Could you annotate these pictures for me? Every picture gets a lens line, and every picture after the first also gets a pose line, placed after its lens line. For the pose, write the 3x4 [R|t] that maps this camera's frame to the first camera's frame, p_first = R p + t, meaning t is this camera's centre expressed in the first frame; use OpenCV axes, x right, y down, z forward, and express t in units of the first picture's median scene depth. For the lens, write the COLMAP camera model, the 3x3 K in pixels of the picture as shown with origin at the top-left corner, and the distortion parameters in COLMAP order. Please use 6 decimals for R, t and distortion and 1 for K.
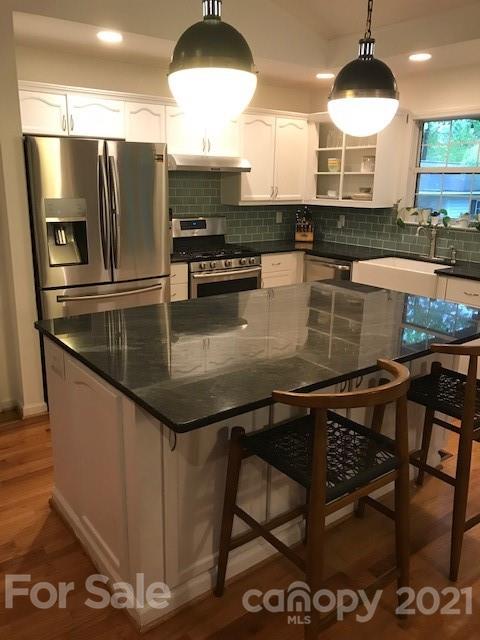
lens RADIAL K [[526.3, 0, 241.4], [0, 526.3, 318.7], [0, 0, 1]] dist [0.012657, -0.003131]
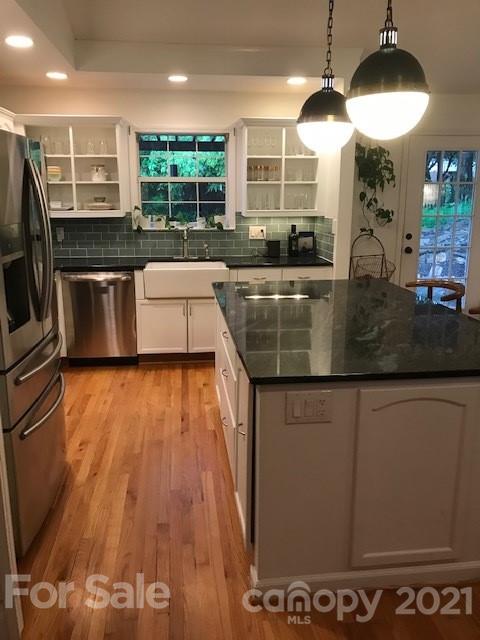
lens RADIAL K [[526.3, 0, 239.2], [0, 526.3, 320.3], [0, 0, 1]] dist [0.012657, -0.003131]
pose [[0.526023, -0.217401, 0.822215, -0.486382], [0.225965, 0.967754, 0.111319, -0.077932], [-0.819902, 0.127235, 0.558186, 0.270392]]
